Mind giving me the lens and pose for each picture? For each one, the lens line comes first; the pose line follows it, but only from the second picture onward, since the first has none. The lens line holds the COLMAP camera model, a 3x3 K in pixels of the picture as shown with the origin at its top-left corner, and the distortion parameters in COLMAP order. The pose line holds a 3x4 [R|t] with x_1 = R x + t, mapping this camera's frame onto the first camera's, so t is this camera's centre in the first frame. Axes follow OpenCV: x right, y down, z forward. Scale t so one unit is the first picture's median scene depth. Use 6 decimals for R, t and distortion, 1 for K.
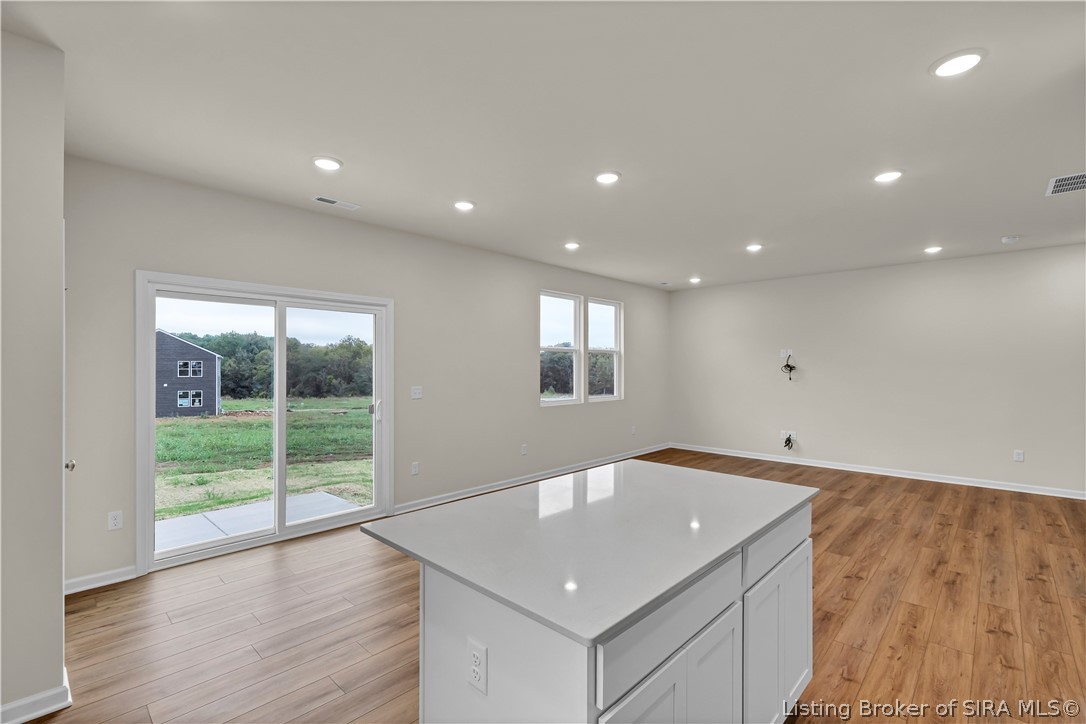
lens RADIAL K [[487.6, 0, 539.4], [0, 487.6, 365.2], [0, 0, 1]] dist [-0.000204, -0.000192]
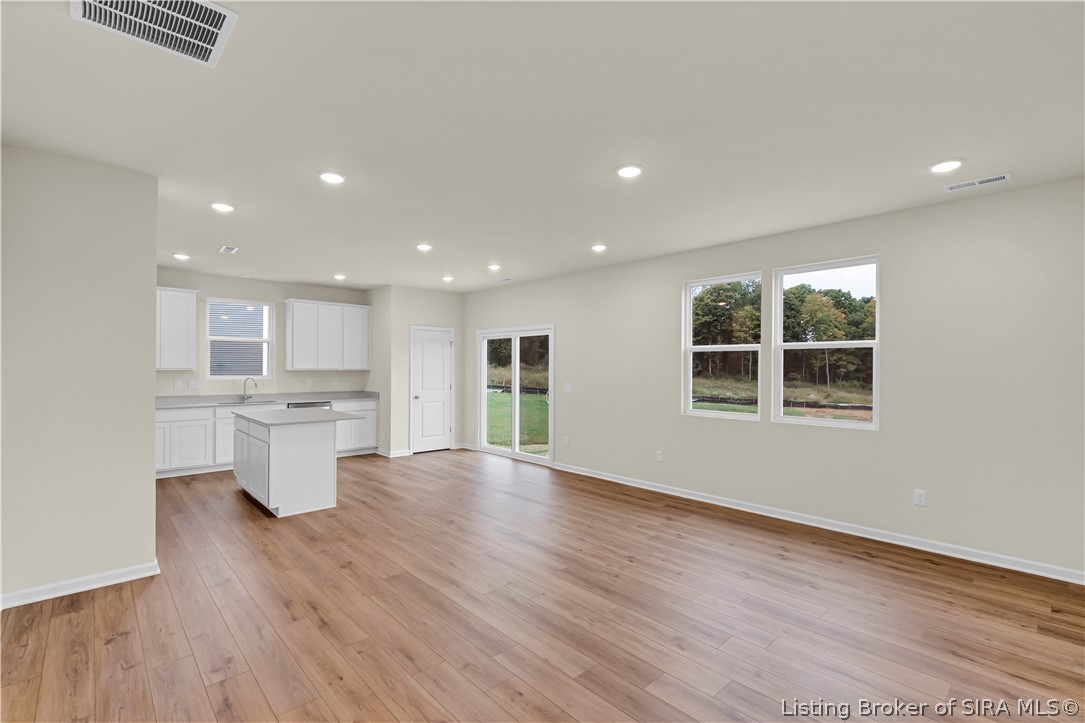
lens RADIAL K [[487.2, 0, 543.7], [0, 487.2, 366.1], [0, 0, 1]] dist [-0.000204, -0.000192]
pose [[-0.065283, -0.004495, -0.997857, 0.817281], [-0.000261, 0.999990, -0.004488, 0.001753], [0.997867, -0.000032, -0.065283, 0.728041]]
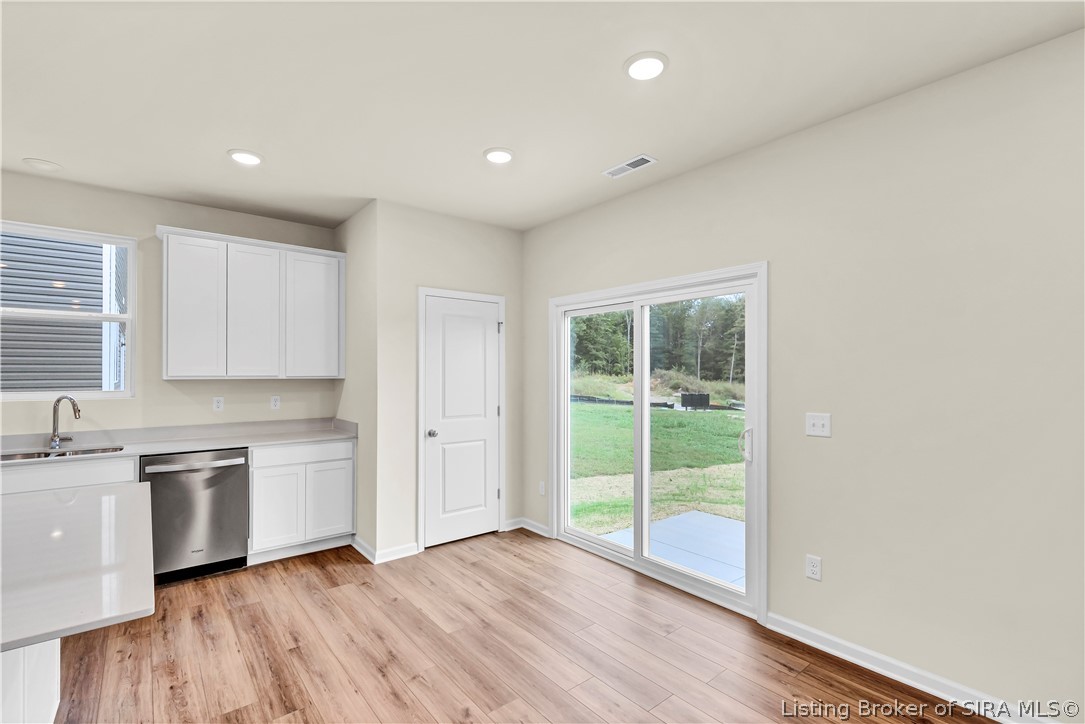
lens RADIAL K [[487.2, 0, 540.8], [0, 487.2, 371.5], [0, 0, 1]] dist [-0.000204, -0.000192]
pose [[-0.132184, -0.004599, -0.991215, 0.219686], [0.002318, 0.999985, -0.004948, 0.001187], [0.991223, -0.002952, -0.132171, 0.550002]]
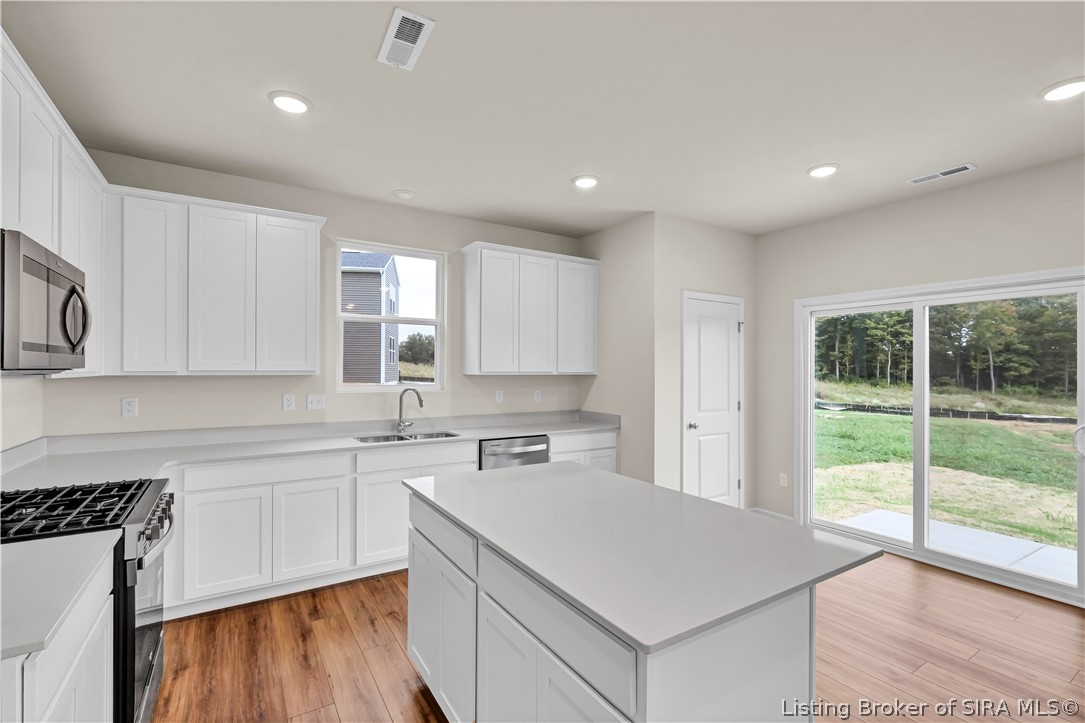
lens RADIAL K [[487.2, 0, 540.2], [0, 487.2, 367.6], [0, 0, 1]] dist [-0.000204, -0.000192]
pose [[-0.250884, -0.006285, -0.967997, 0.317763], [-0.001503, 0.999980, -0.006103, 0.000952], [0.968016, -0.000076, -0.250888, 0.314752]]
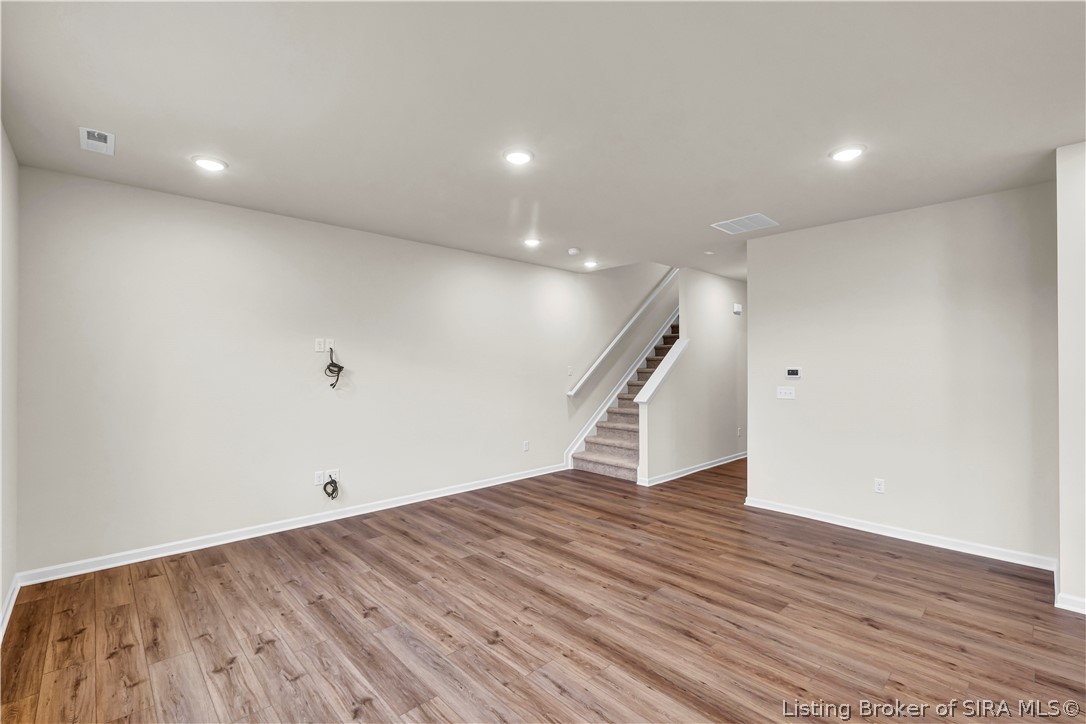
lens RADIAL K [[487.6, 0, 539.3], [0, 487.6, 364.9], [0, 0, 1]] dist [-0.000204, -0.000192]
pose [[0.068006, 0.001590, 0.997684, -0.105868], [-0.005830, 0.999982, -0.001197, 0.001465], [-0.997668, -0.005736, 0.068014, 0.730352]]
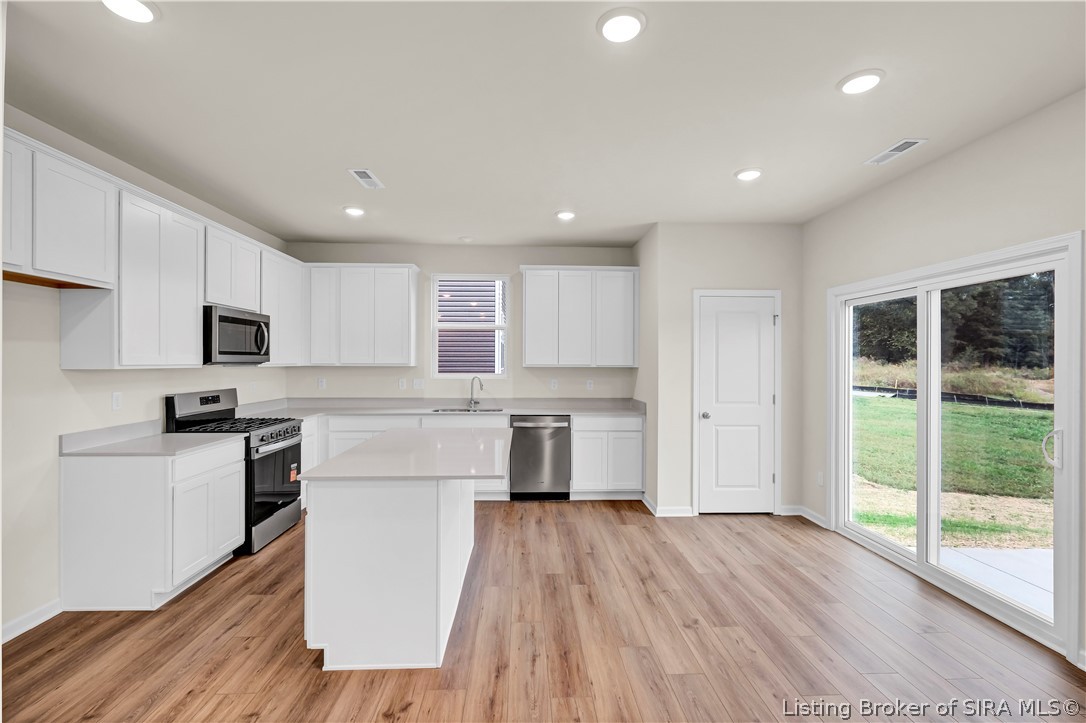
lens RADIAL K [[487.6, 0, 541.8], [0, 487.6, 362.8], [0, 0, 1]] dist [-0.000204, -0.000192]
pose [[-0.699656, -0.004144, -0.714468, 0.297727], [-0.002743, 0.999991, -0.003113, 0.002066], [0.714474, -0.000218, -0.699662, 0.651992]]
